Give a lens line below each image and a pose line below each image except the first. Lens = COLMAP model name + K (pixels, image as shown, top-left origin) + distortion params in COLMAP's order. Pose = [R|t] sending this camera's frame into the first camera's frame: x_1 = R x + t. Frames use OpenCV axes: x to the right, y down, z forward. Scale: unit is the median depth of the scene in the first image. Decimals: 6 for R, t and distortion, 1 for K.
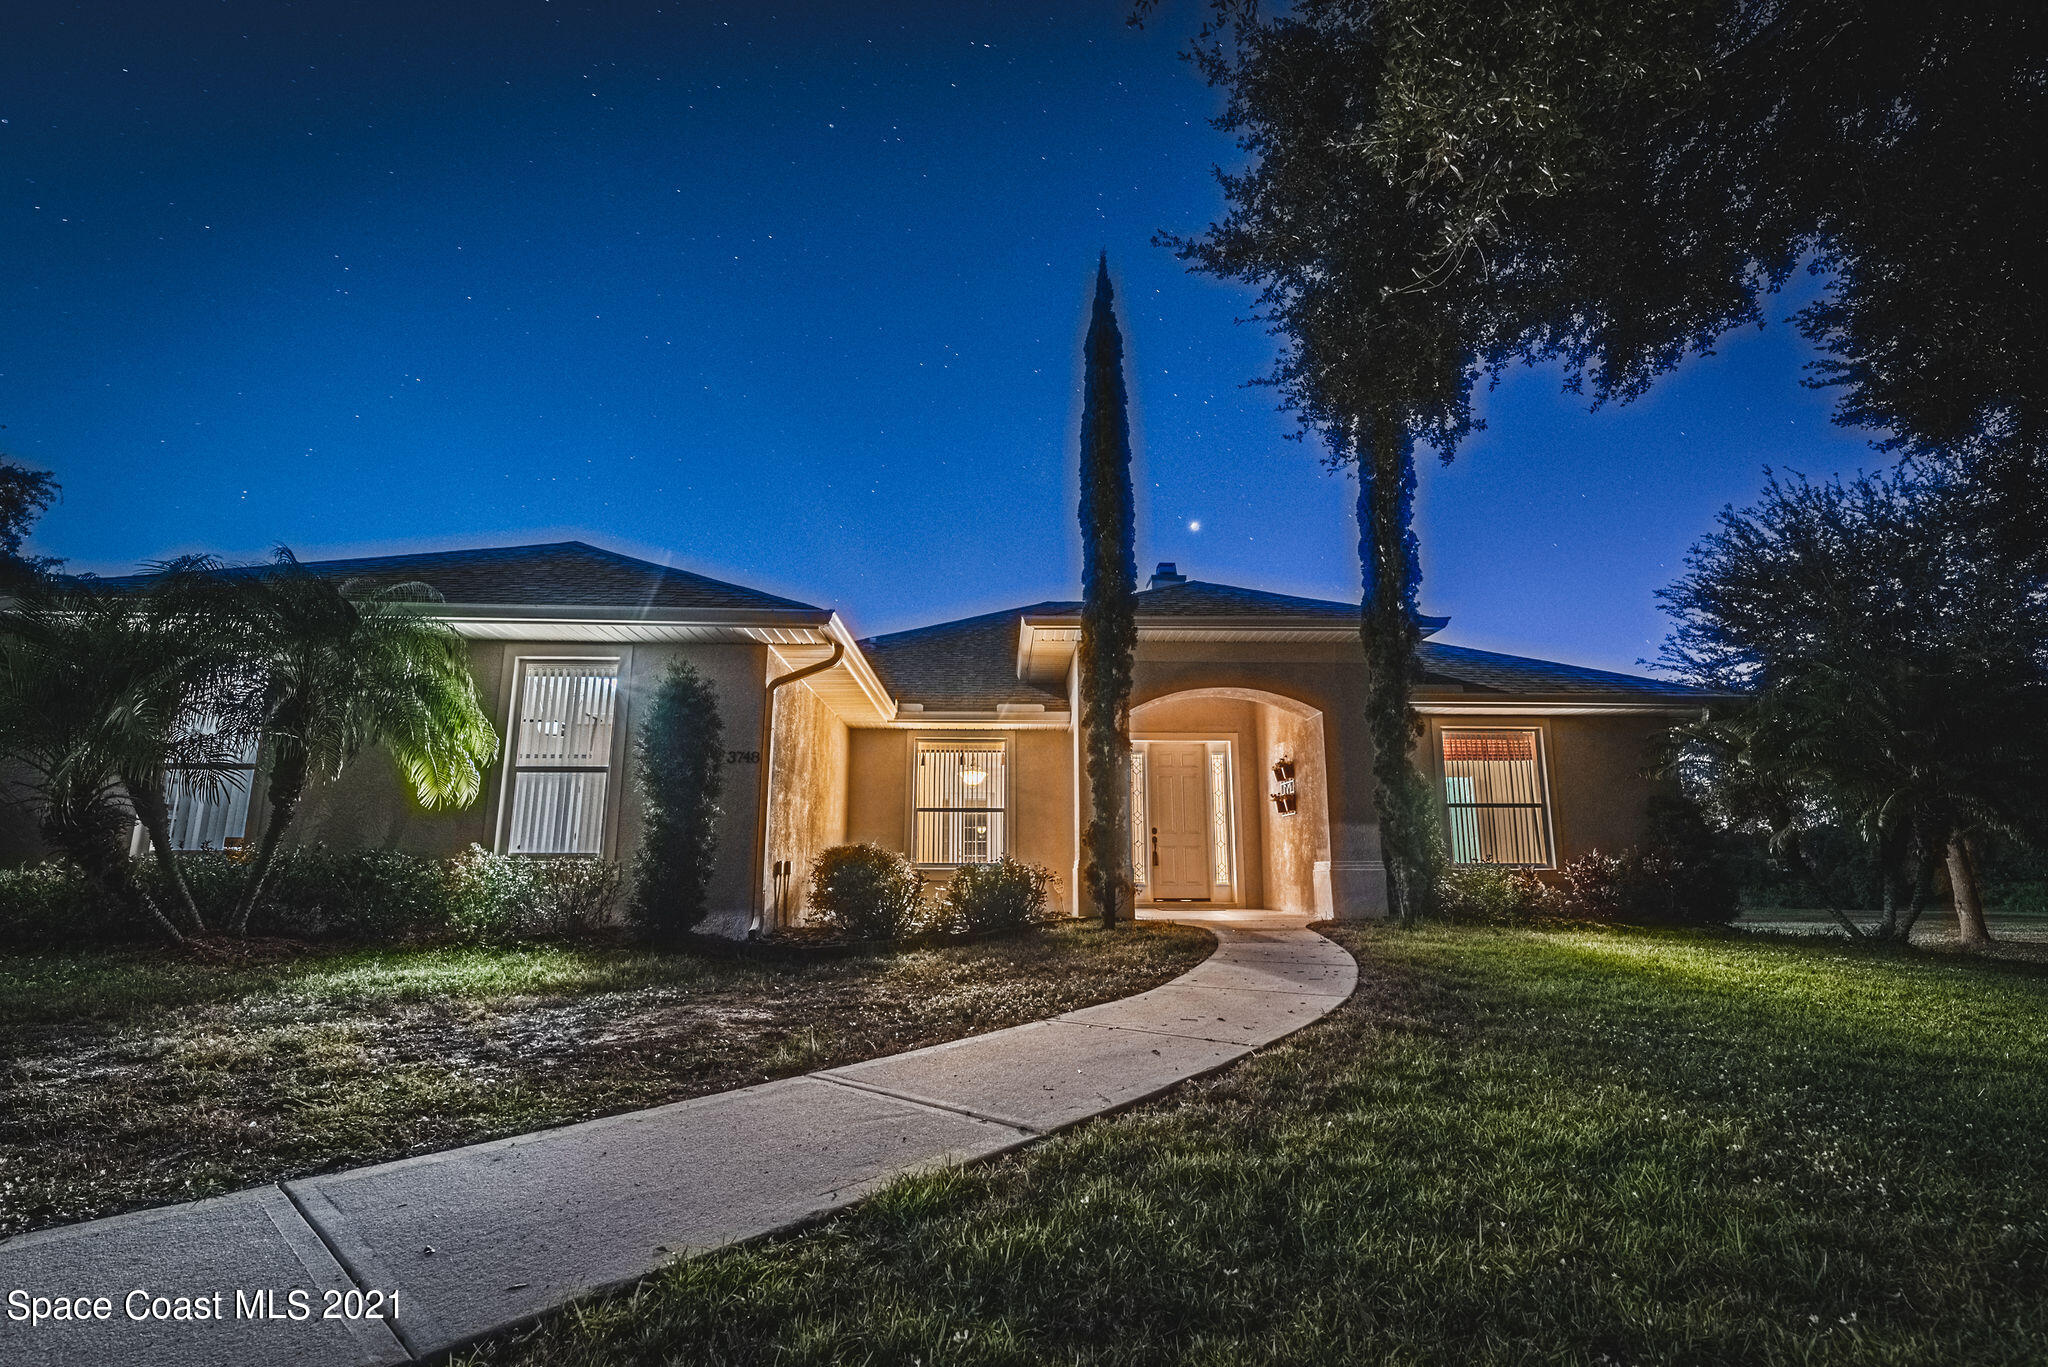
lens RADIAL K [[984.7, 0, 1024.0], [0, 984.7, 683.5], [0, 0, 1]] dist [-0.001367, -0.000764]
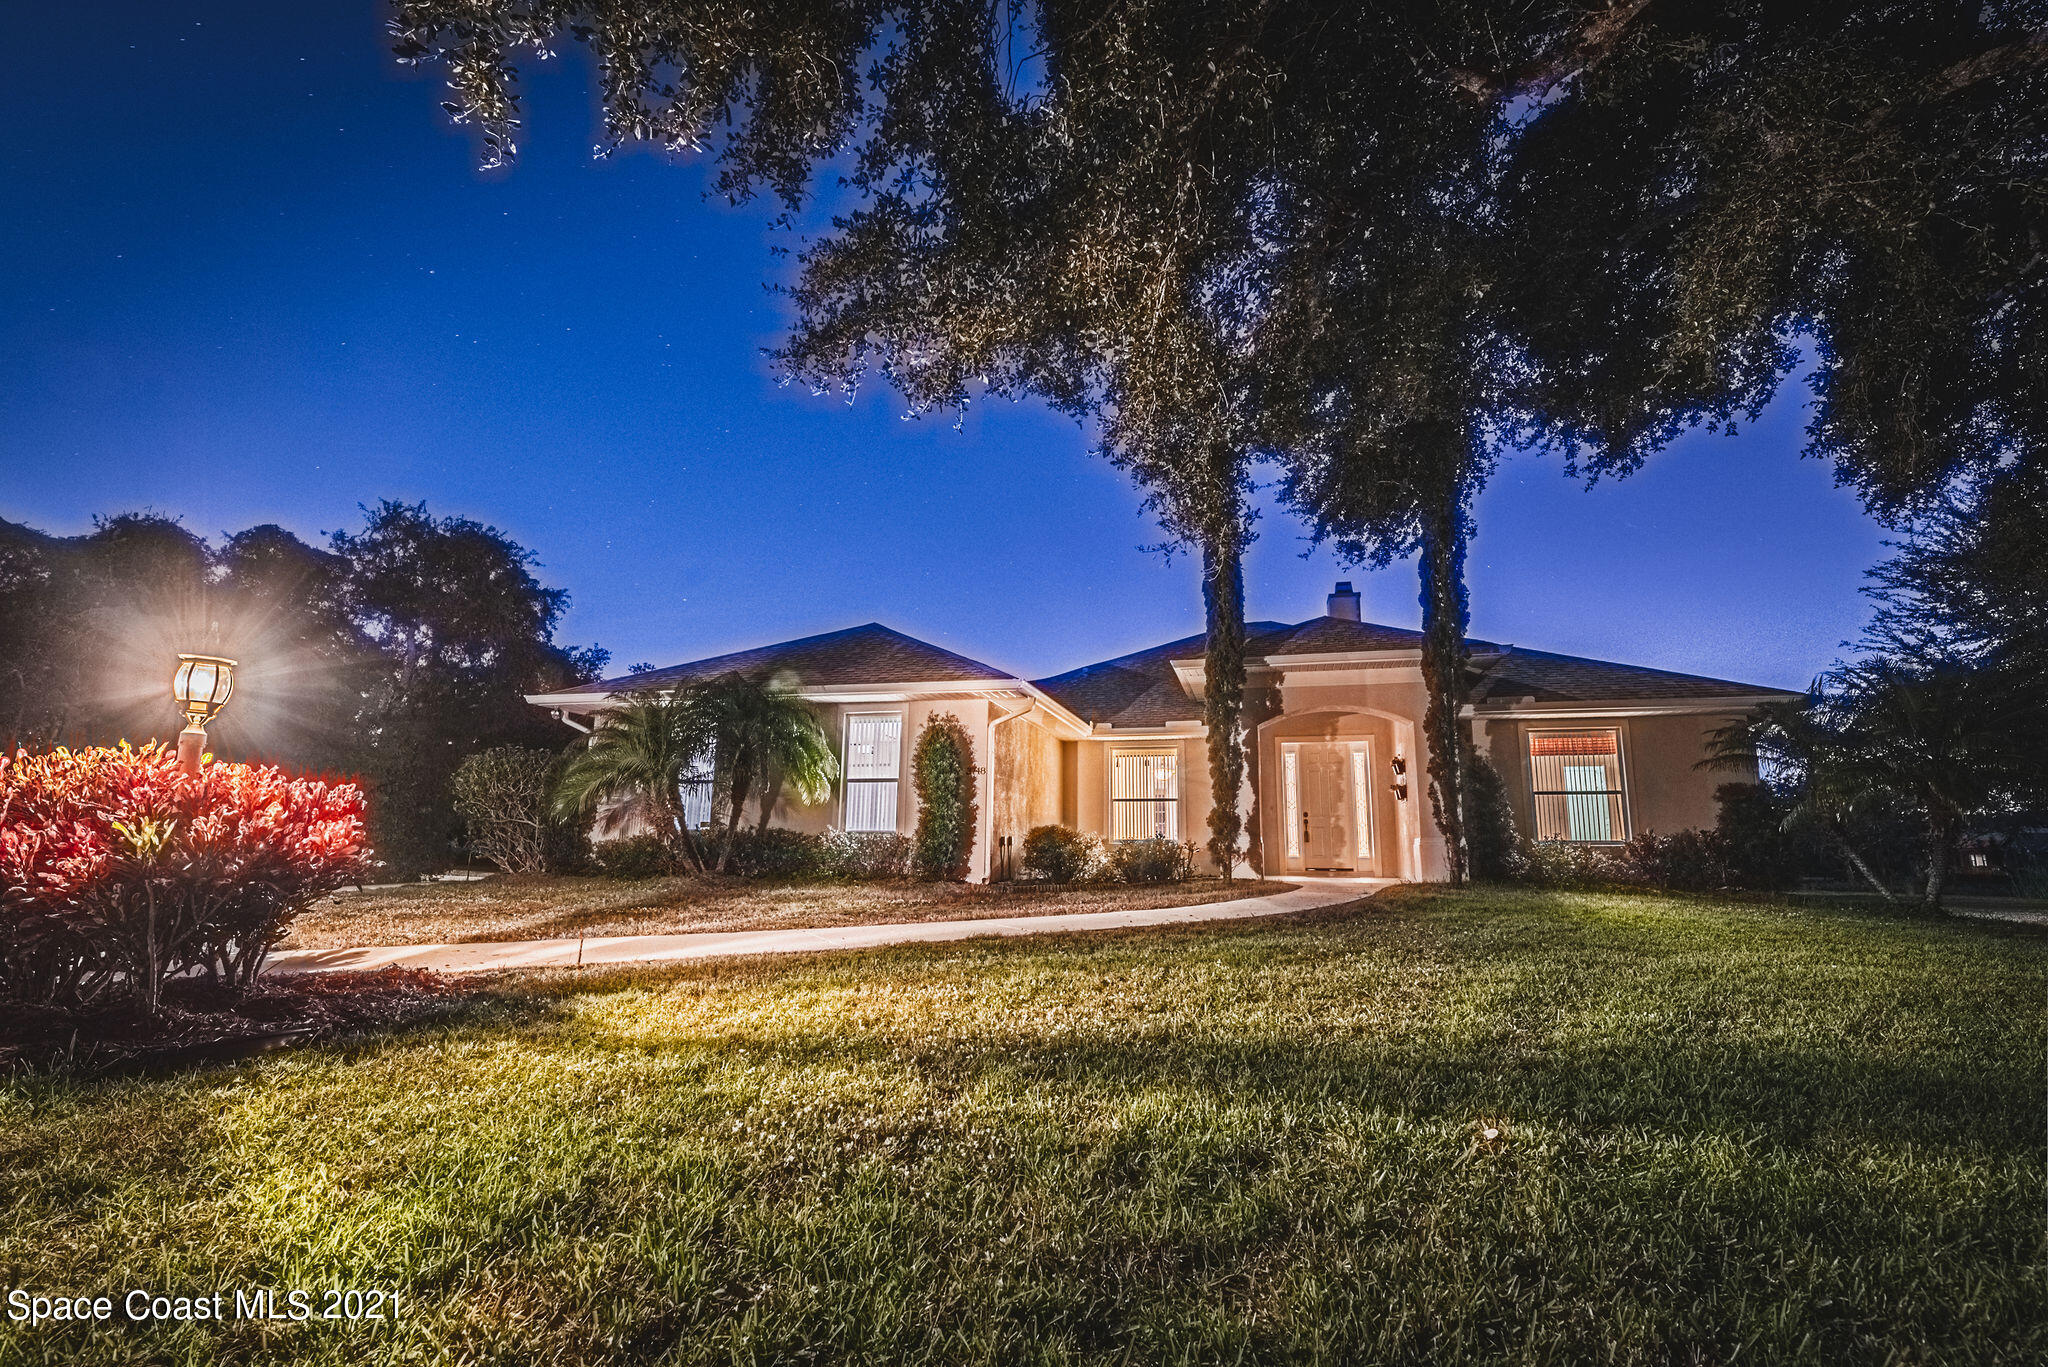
lens RADIAL K [[963.7, 0, 1013.8], [0, 963.7, 653.8], [0, 0, 1]] dist [0.000829, 0.000074]
pose [[0.956801, -0.052231, -0.286015, 0.169591], [0.047767, 0.998604, -0.022566, -0.056348], [0.286794, 0.007929, 0.957959, -0.354840]]
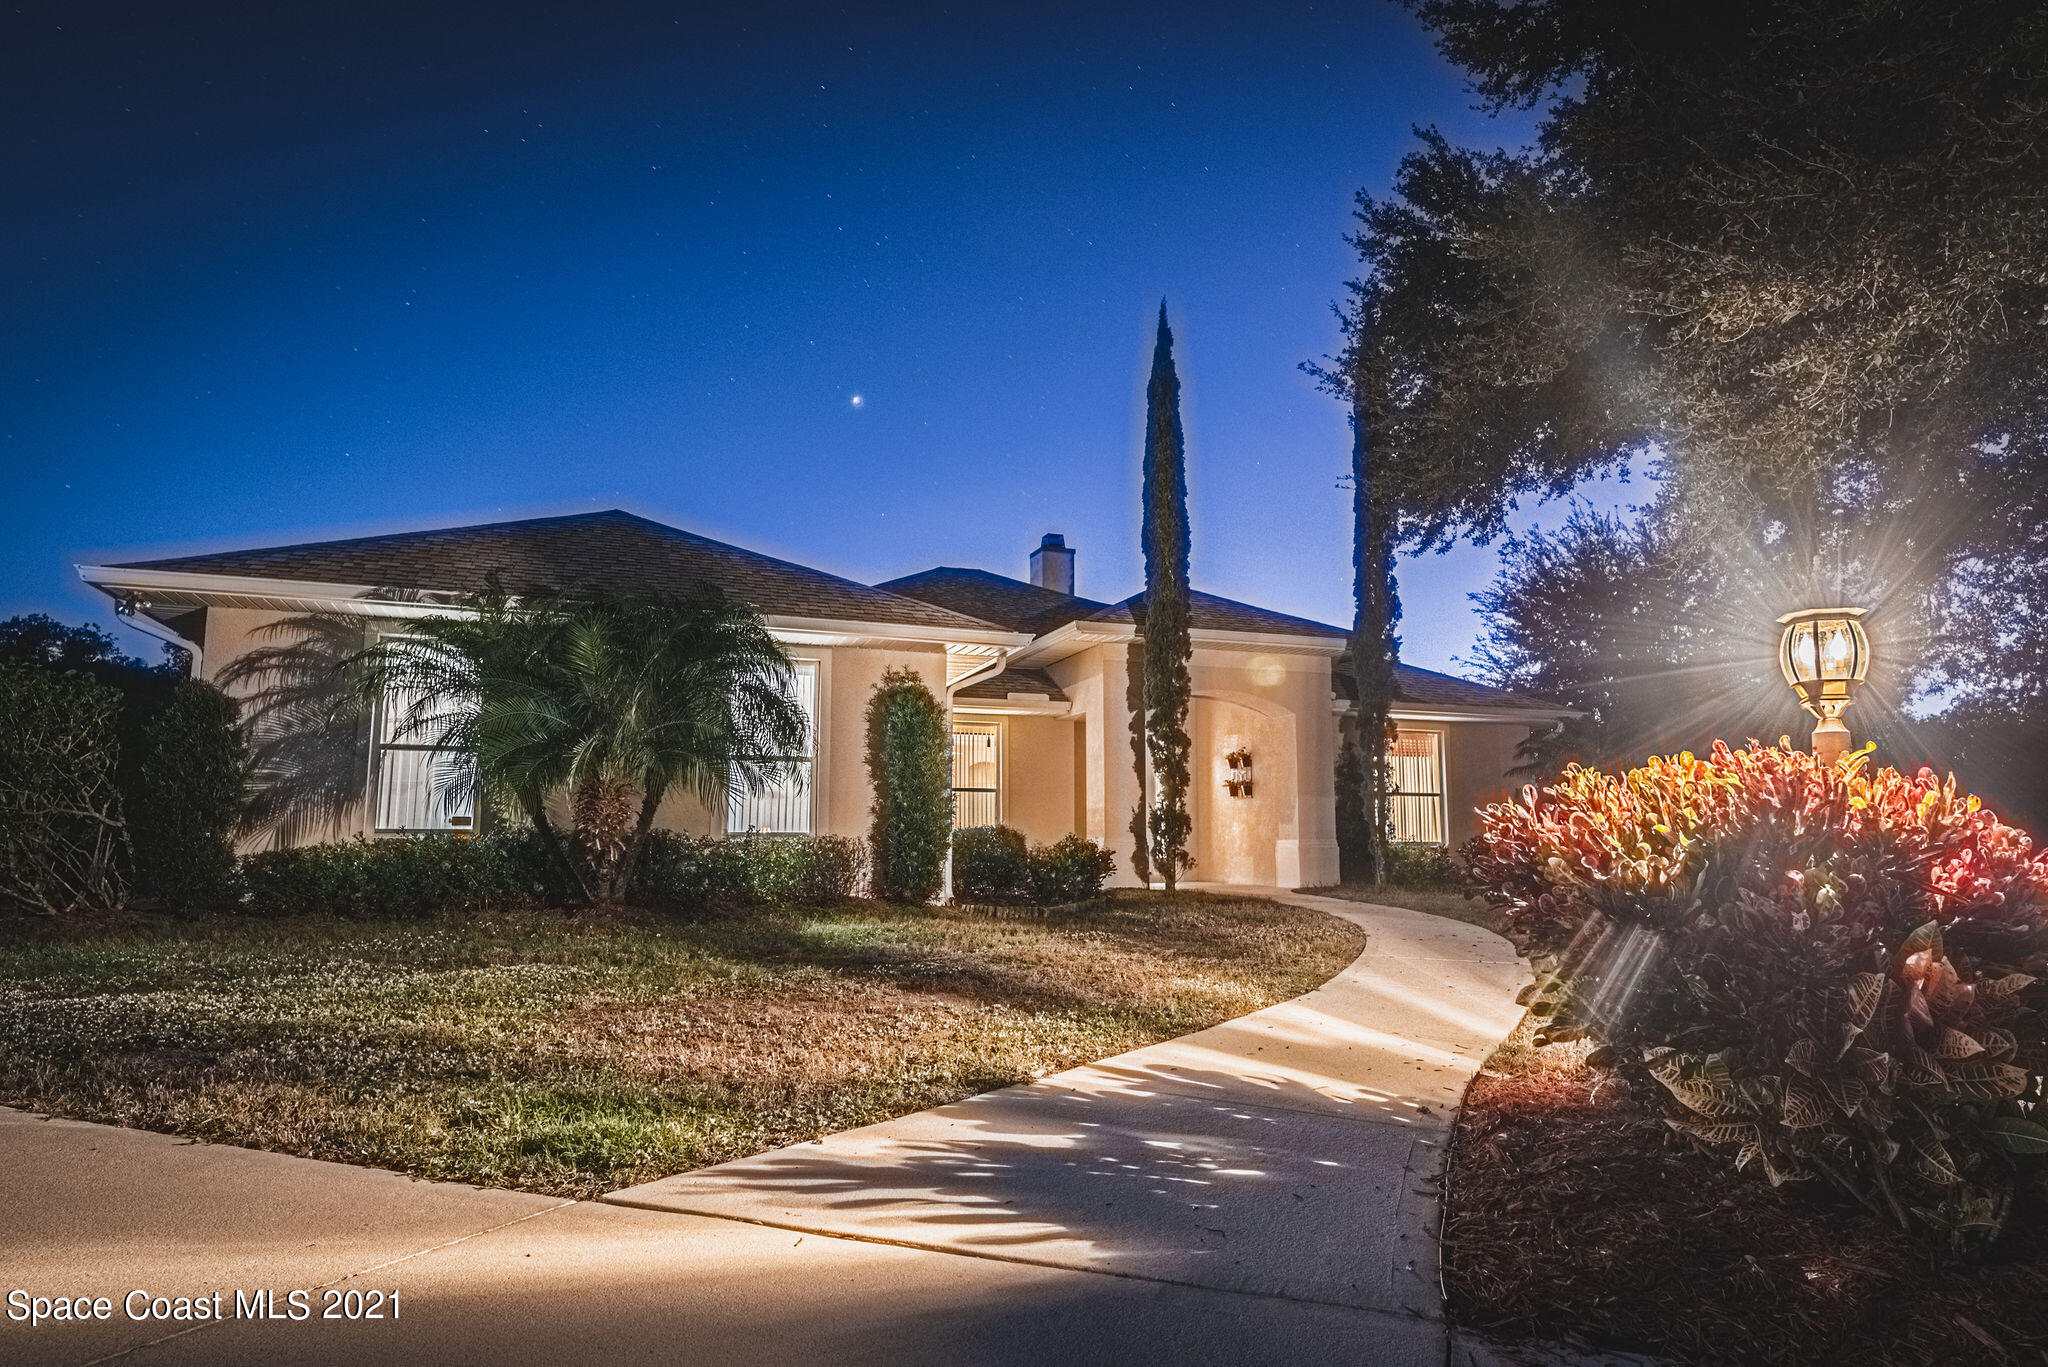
lens RADIAL K [[1263.0, 0, 1024.0], [0, 1263.0, 683.5], [0, 0, 1]] dist [-0.003315, -0.000183]
pose [[0.947549, 0.041778, 0.316869, -0.493557], [-0.060686, 0.996902, 0.050034, -0.064564], [-0.313797, -0.066639, 0.947149, -0.331953]]
